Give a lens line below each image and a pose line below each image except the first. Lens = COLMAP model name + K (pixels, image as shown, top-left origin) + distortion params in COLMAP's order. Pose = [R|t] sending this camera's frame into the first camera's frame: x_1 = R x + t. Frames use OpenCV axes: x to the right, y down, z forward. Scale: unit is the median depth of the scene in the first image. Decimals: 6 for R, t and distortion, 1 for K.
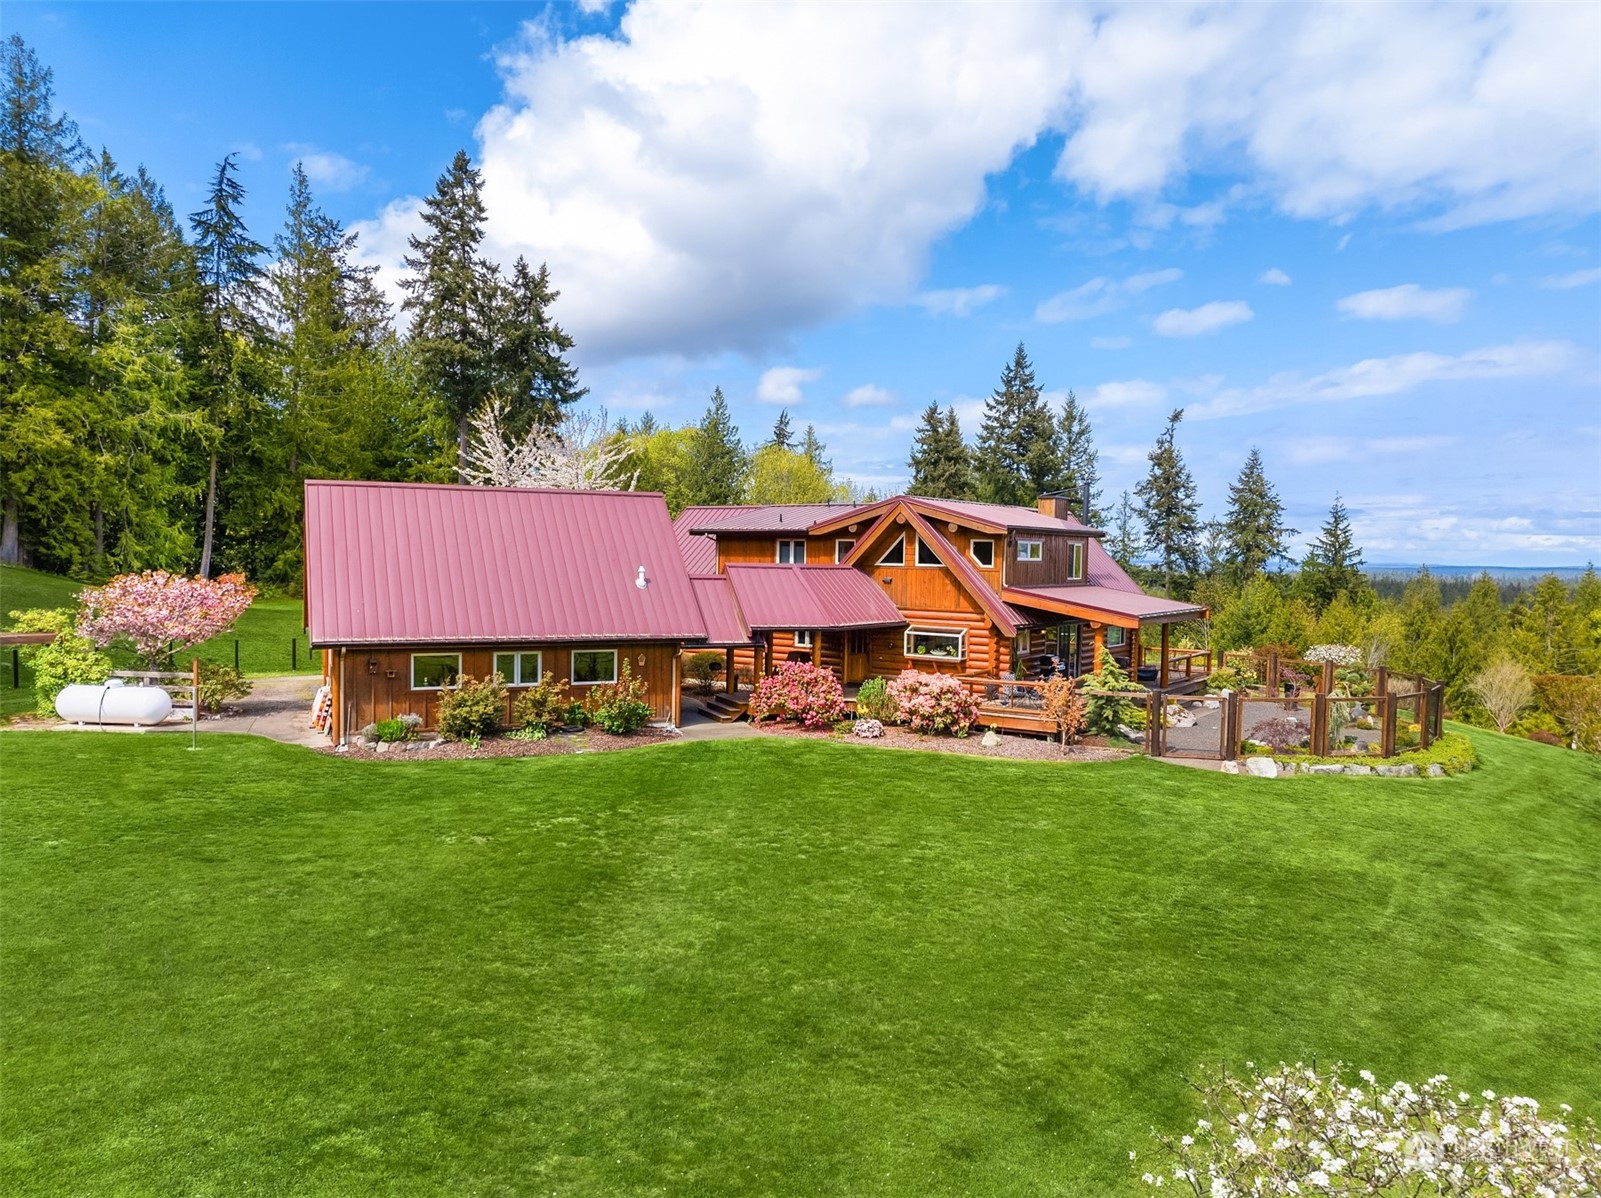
lens RADIAL K [[1120.5, 0, 797.5], [0, 1120.5, 613.0], [0, 0, 1]] dist [-0.034618, -0.001701]
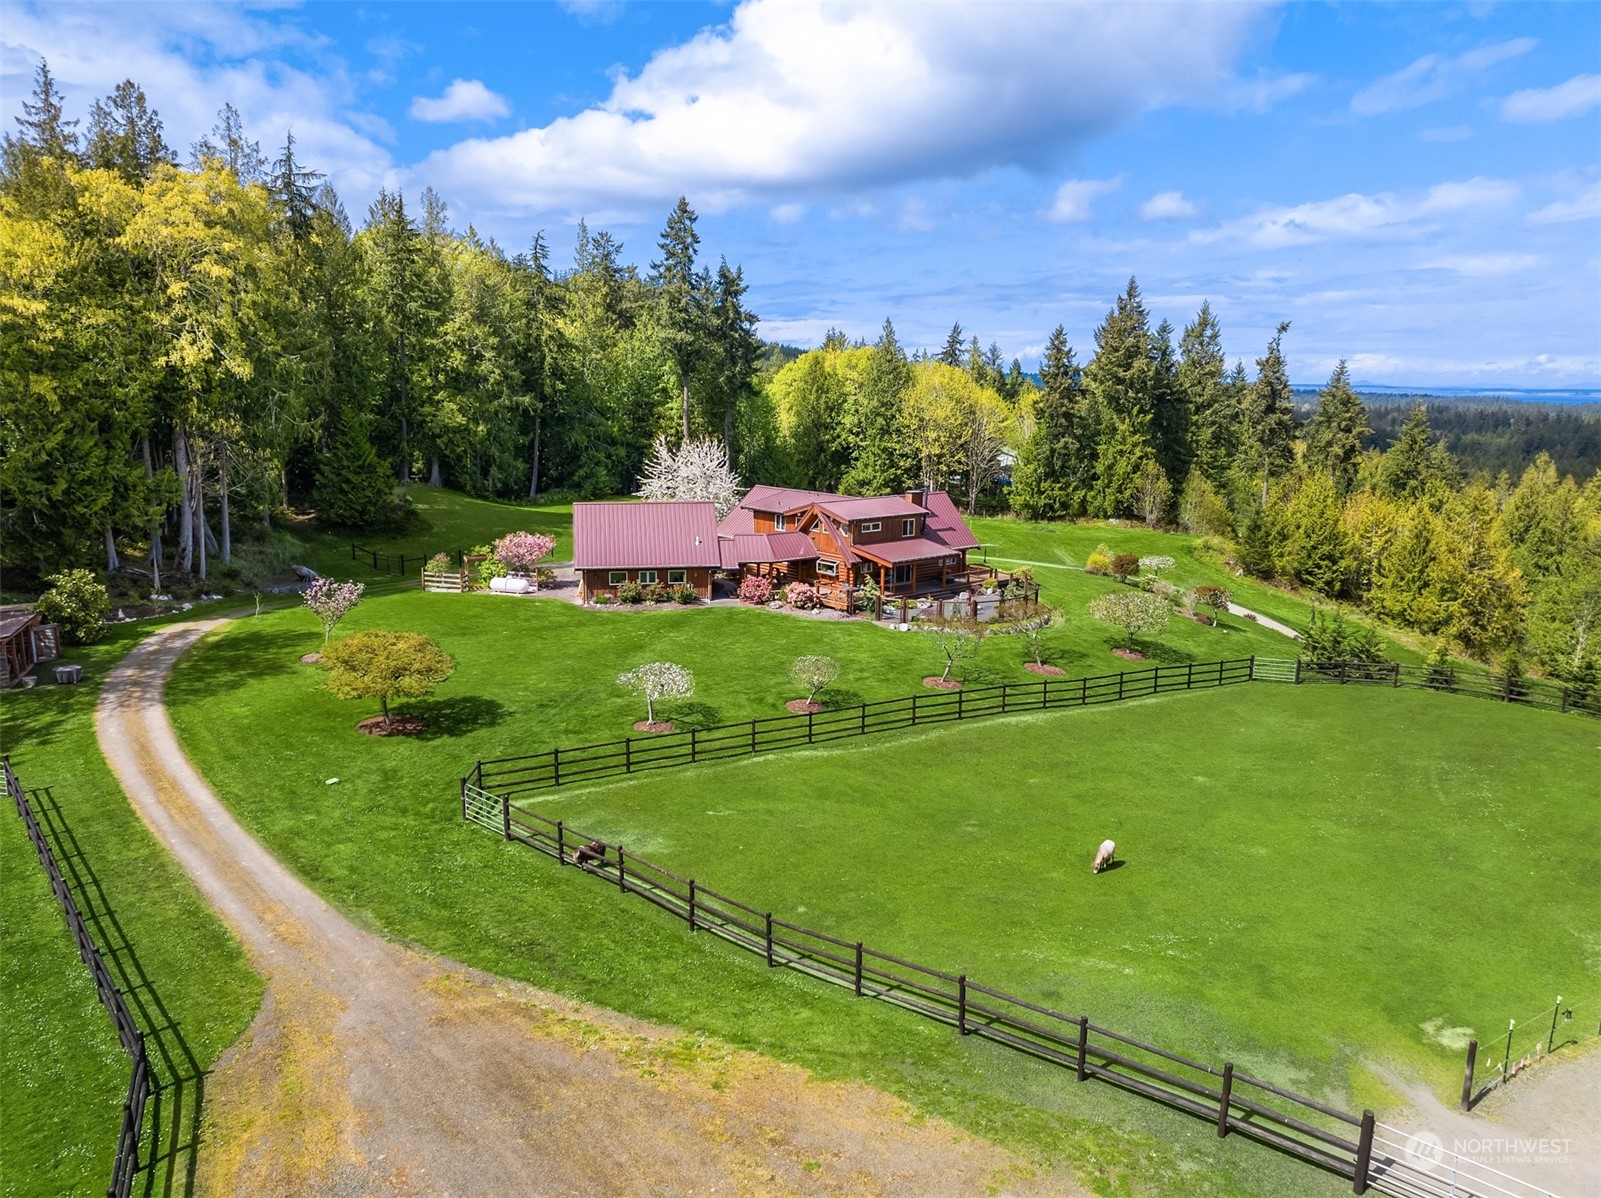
lens RADIAL K [[1120.5, 0, 801.0], [0, 1120.5, 591.6], [0, 0, 1]] dist [-0.034618, -0.001701]
pose [[0.968225, 0.039142, -0.246997, 0.674995], [-0.006175, 0.991116, 0.132859, -0.241752], [0.250003, -0.127112, 0.959865, -1.306494]]
